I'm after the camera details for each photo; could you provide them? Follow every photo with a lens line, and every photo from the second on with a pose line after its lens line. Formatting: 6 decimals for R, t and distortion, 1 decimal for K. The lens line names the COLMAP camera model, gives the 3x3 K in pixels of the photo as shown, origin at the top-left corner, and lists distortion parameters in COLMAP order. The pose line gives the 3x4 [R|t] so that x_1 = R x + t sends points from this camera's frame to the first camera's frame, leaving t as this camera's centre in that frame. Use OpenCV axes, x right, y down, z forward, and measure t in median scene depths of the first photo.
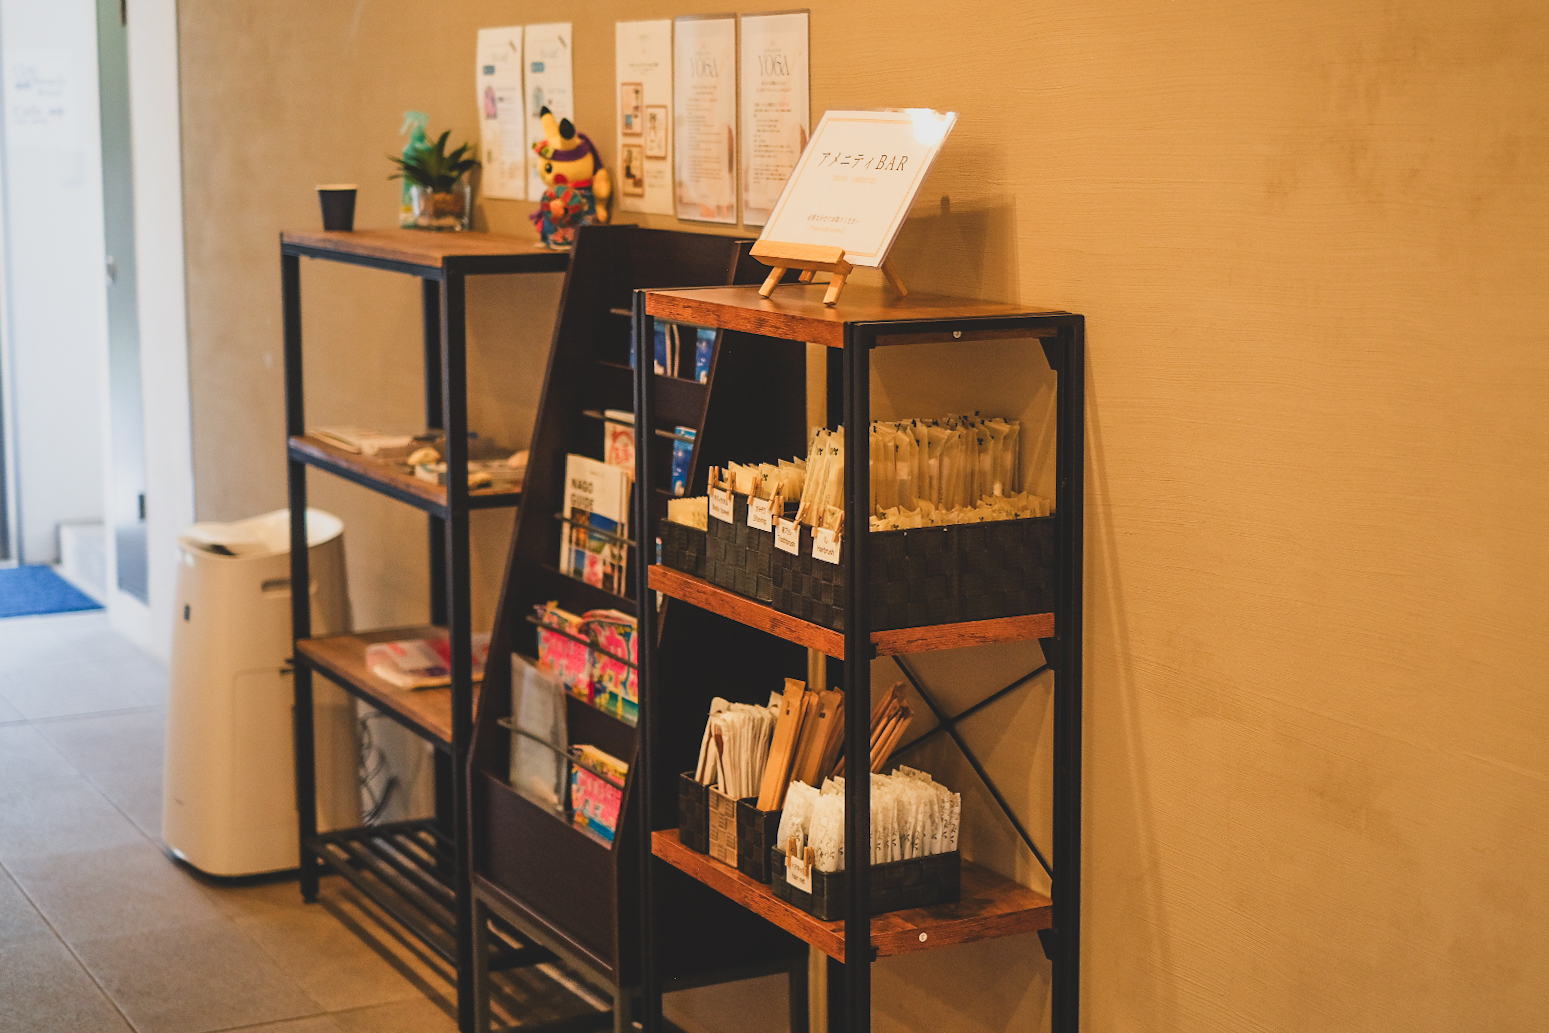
lens RADIAL K [[2471.7, 0, 772.5], [0, 2471.7, 490.0], [0, 0, 1]] dist [-0.025035, 0.016392]
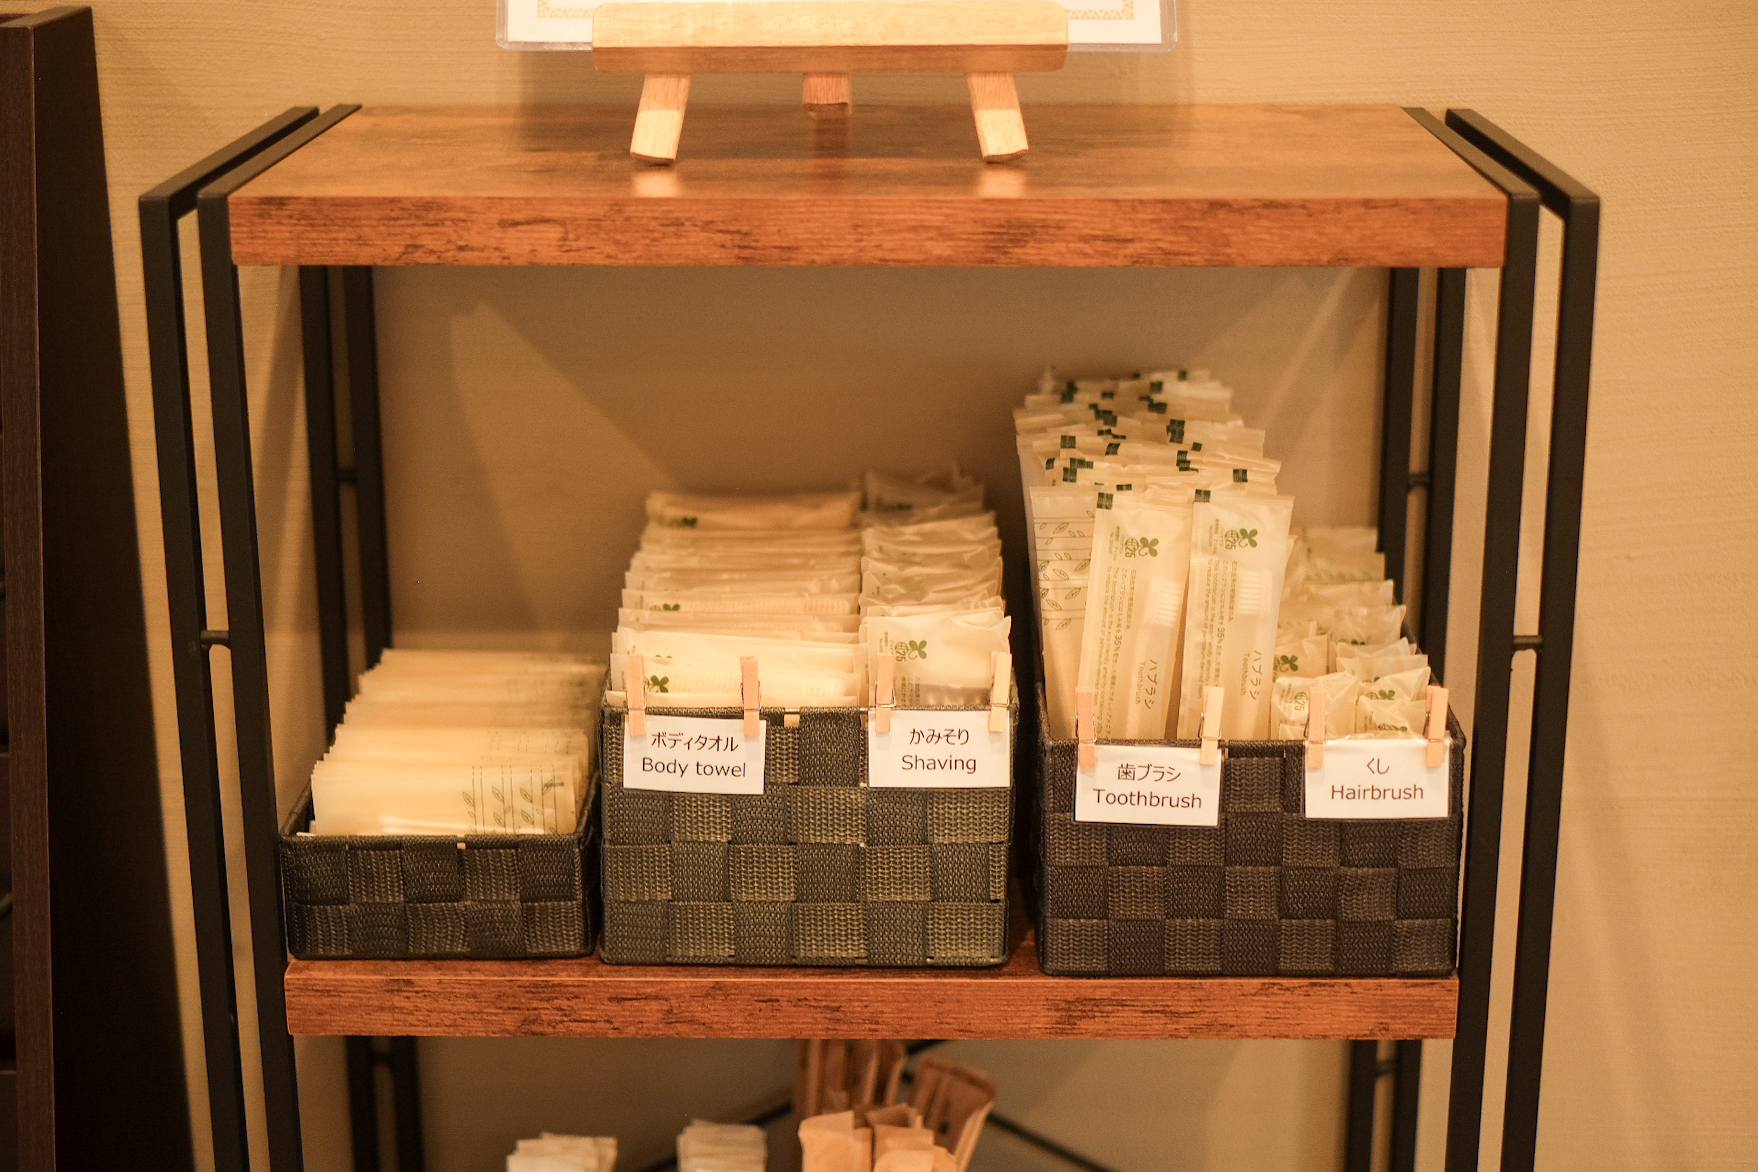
lens RADIAL K [[2805.2, 0, 876.7], [0, 2805.2, 556.0], [0, 0, 1]] dist [-0.025035, 0.016392]
pose [[0.499718, -0.244765, 0.830886, -0.363970], [0.138150, 0.969487, 0.202507, -0.108267], [-0.855100, 0.013591, 0.518285, 0.815584]]
